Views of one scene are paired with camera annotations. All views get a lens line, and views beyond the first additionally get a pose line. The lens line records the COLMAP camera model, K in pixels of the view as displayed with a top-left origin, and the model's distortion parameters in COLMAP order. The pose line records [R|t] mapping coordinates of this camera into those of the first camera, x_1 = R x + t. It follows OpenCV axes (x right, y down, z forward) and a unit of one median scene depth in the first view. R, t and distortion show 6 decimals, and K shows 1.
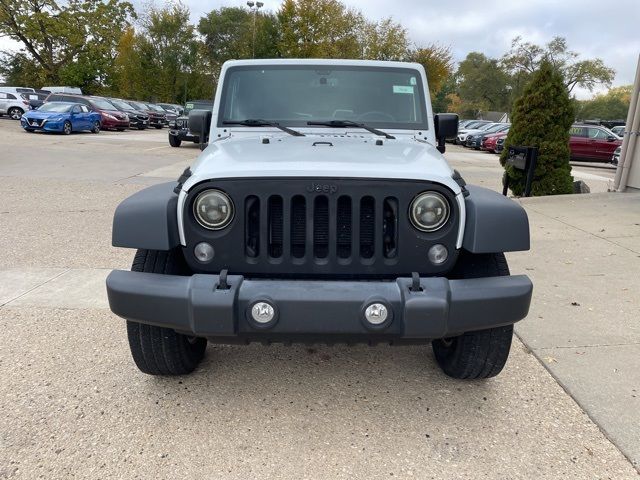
lens RADIAL K [[487.2, 0, 324.7], [0, 487.2, 241.6], [0, 0, 1]] dist [0.059869, -0.060417]
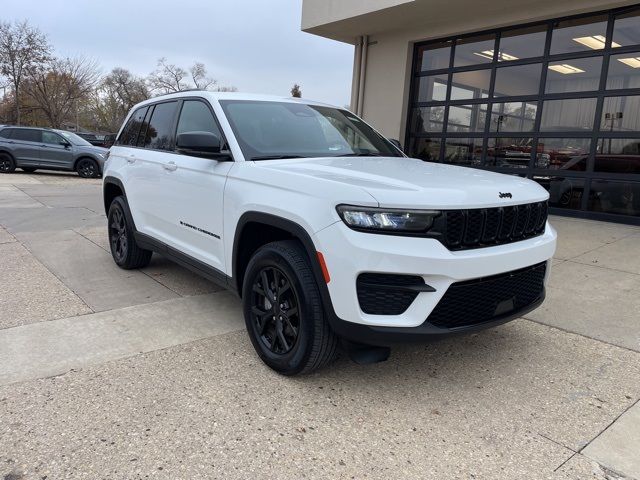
lens RADIAL K [[487.2, 0, 333.3], [0, 487.2, 228.0], [0, 0, 1]] dist [0.059869, -0.060417]
pose [[0.769722, -0.100349, 0.630442, -0.631143], [0.137245, 0.990488, -0.009907, -0.025628], [-0.623451, 0.094151, 0.776173, 0.098973]]
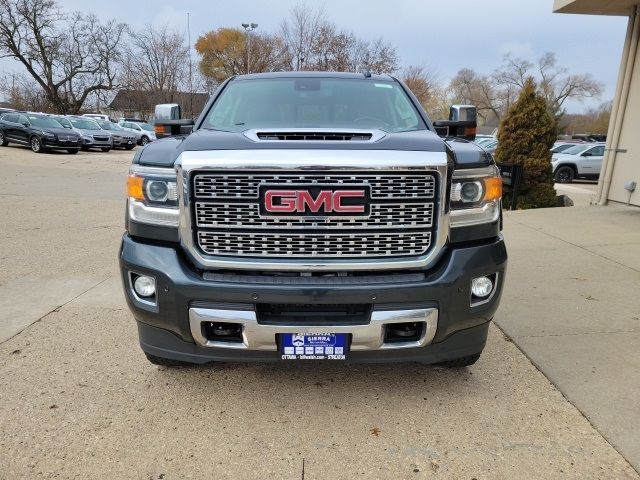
lens RADIAL K [[487.2, 0, 315.0], [0, 487.2, 242.9], [0, 0, 1]] dist [0.059869, -0.060417]
pose [[0.999949, -0.008295, -0.005709, -0.038618], [0.008136, 0.999594, -0.027293, 0.014441], [0.005933, 0.027245, 0.999611, -0.166726]]
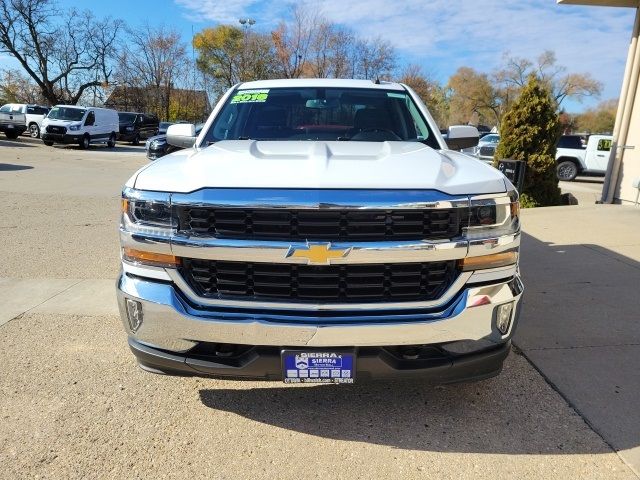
lens RADIAL K [[487.2, 0, 314.7], [0, 487.2, 243.4], [0, 0, 1]] dist [0.059869, -0.060417]
pose [[0.999979, -0.005734, -0.002978, -0.020602], [0.005663, 0.999712, -0.023305, 0.007011], [0.003110, 0.023288, 0.999724, -0.063556]]
